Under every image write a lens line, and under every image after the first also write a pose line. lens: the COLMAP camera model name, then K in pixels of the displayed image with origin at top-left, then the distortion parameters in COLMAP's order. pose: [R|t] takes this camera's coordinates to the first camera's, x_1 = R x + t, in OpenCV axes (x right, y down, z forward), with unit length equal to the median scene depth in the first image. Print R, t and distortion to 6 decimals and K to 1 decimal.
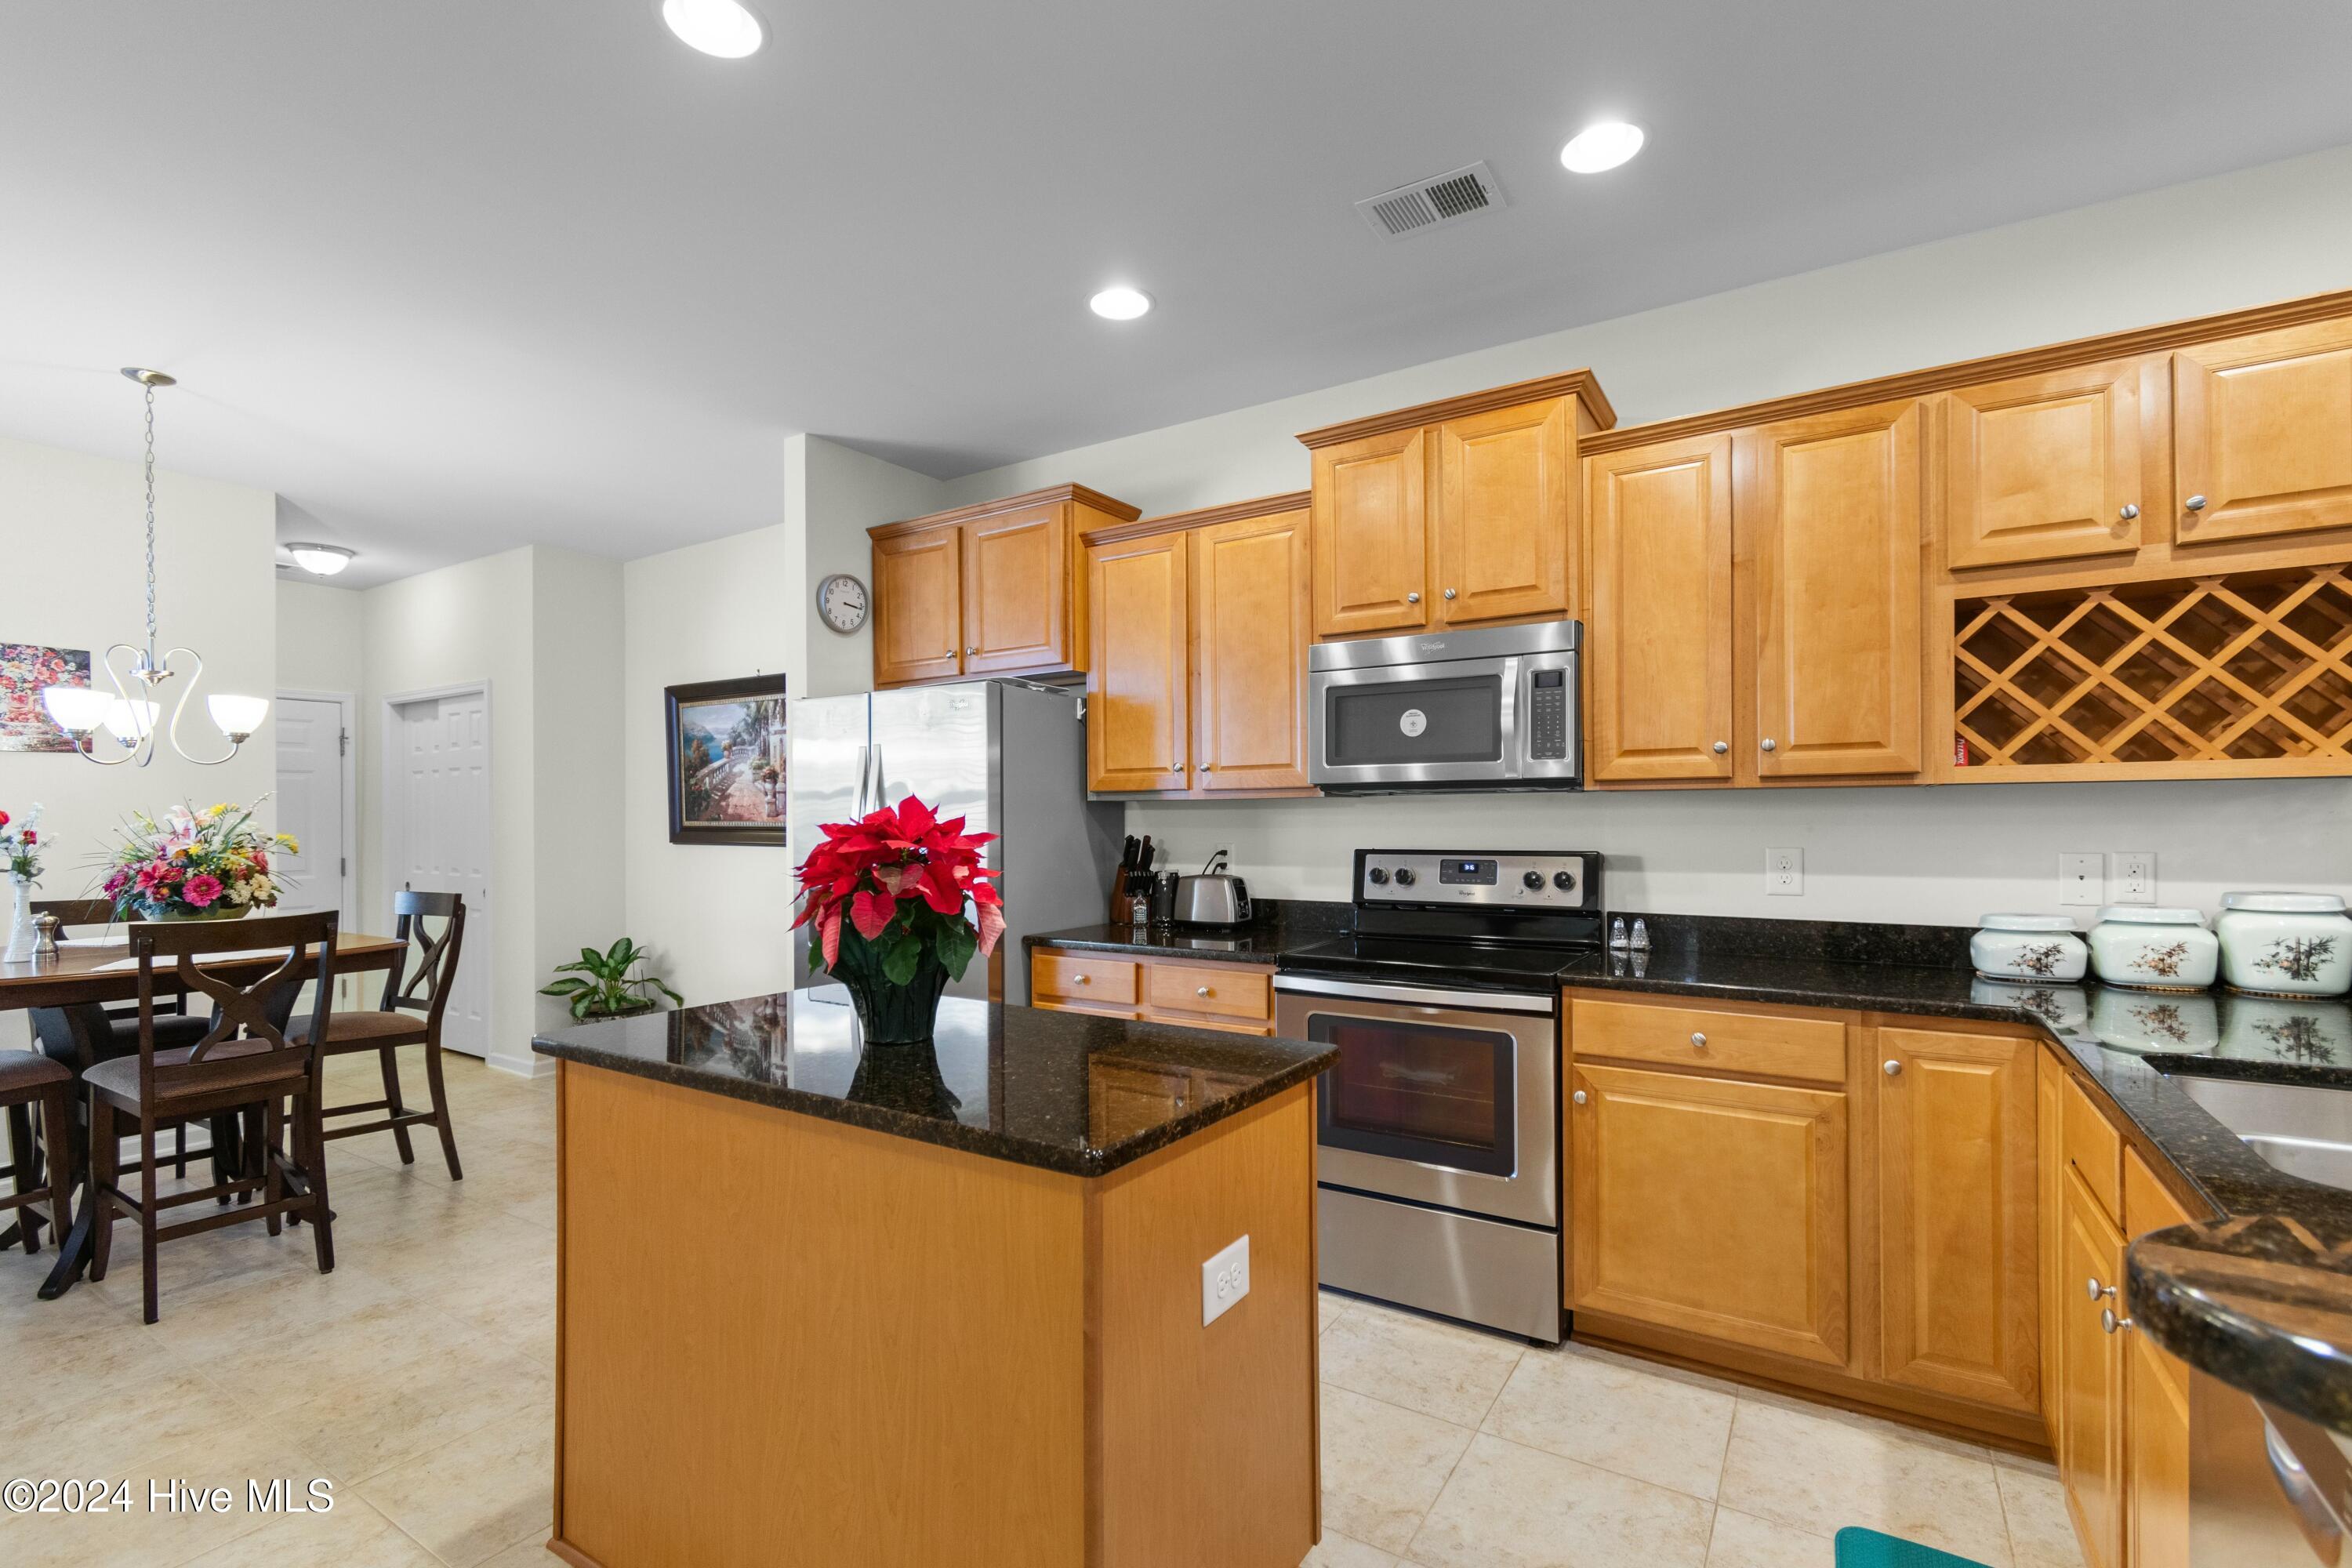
lens RADIAL K [[1047.2, 0, 1180.9], [0, 1047.2, 818.0], [0, 0, 1]] dist [0.003897, -0.001701]
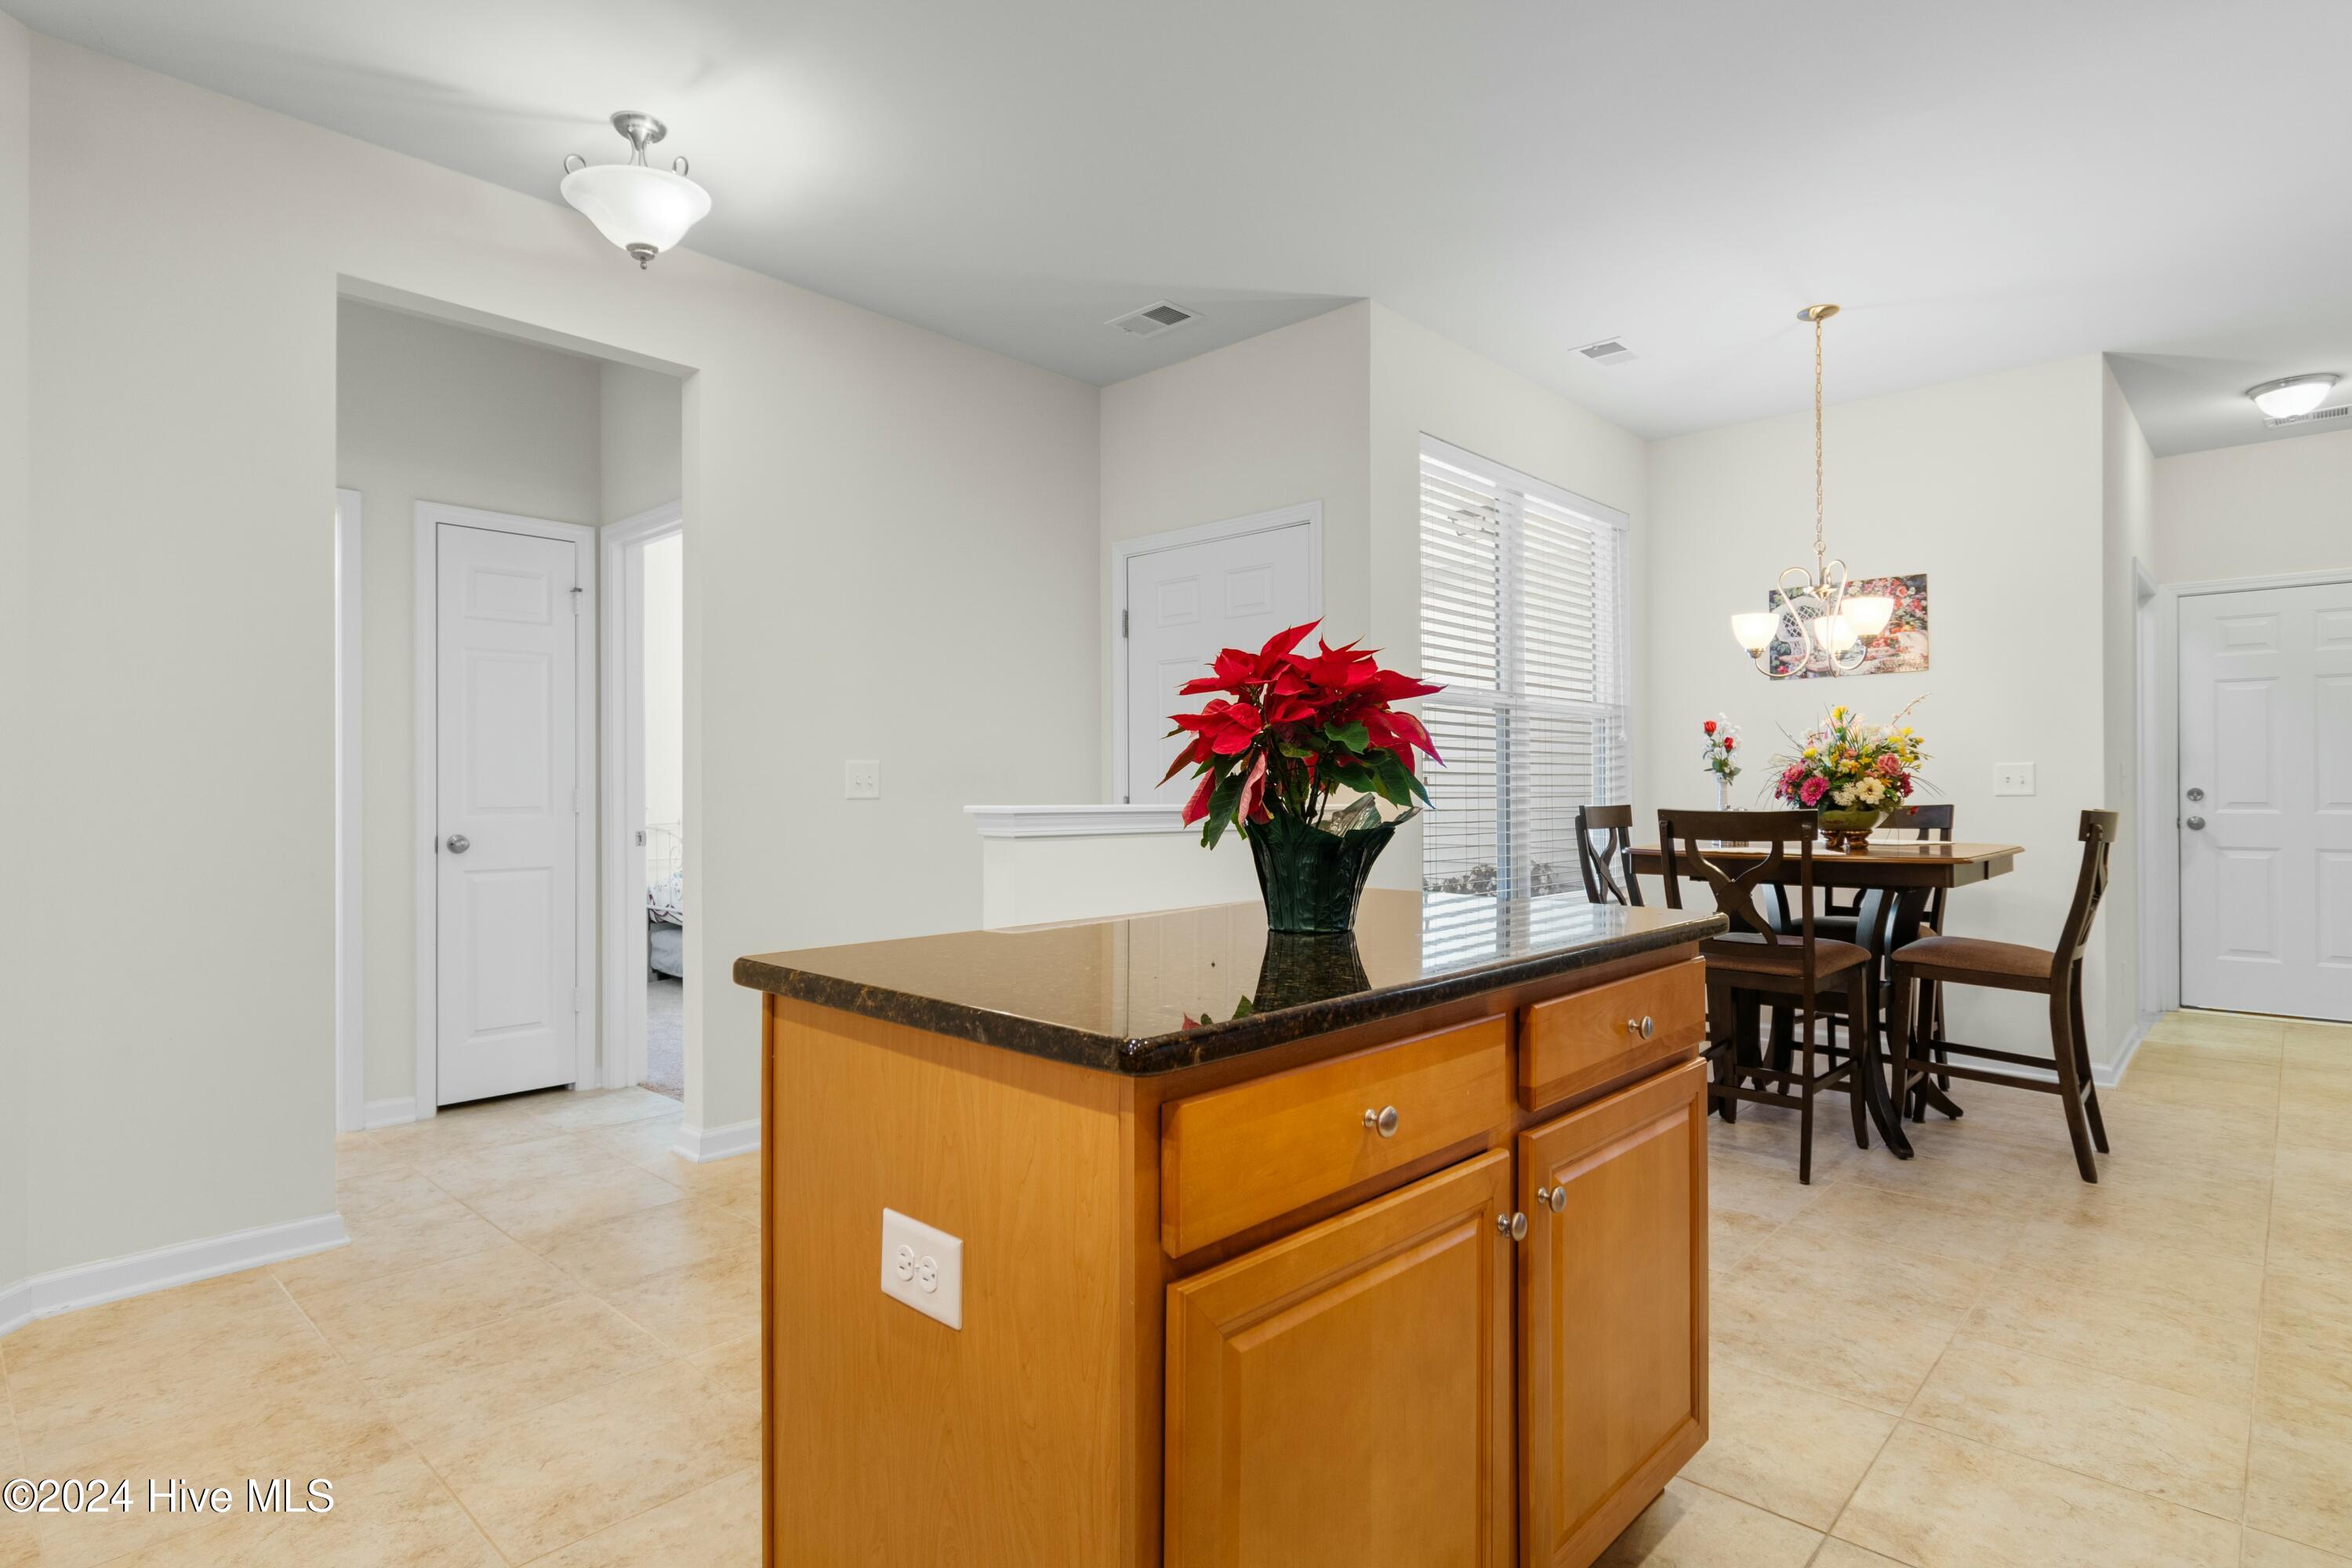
lens RADIAL K [[1207.8, 0, 1176.8], [0, 1207.8, 791.5], [0, 0, 1]] dist [0.001640, 0.001289]
pose [[-0.183178, 0.010695, -0.983022, 0.351784], [0.005456, 0.999936, 0.009863, 0.052114], [0.983065, -0.003556, -0.183225, 0.582557]]
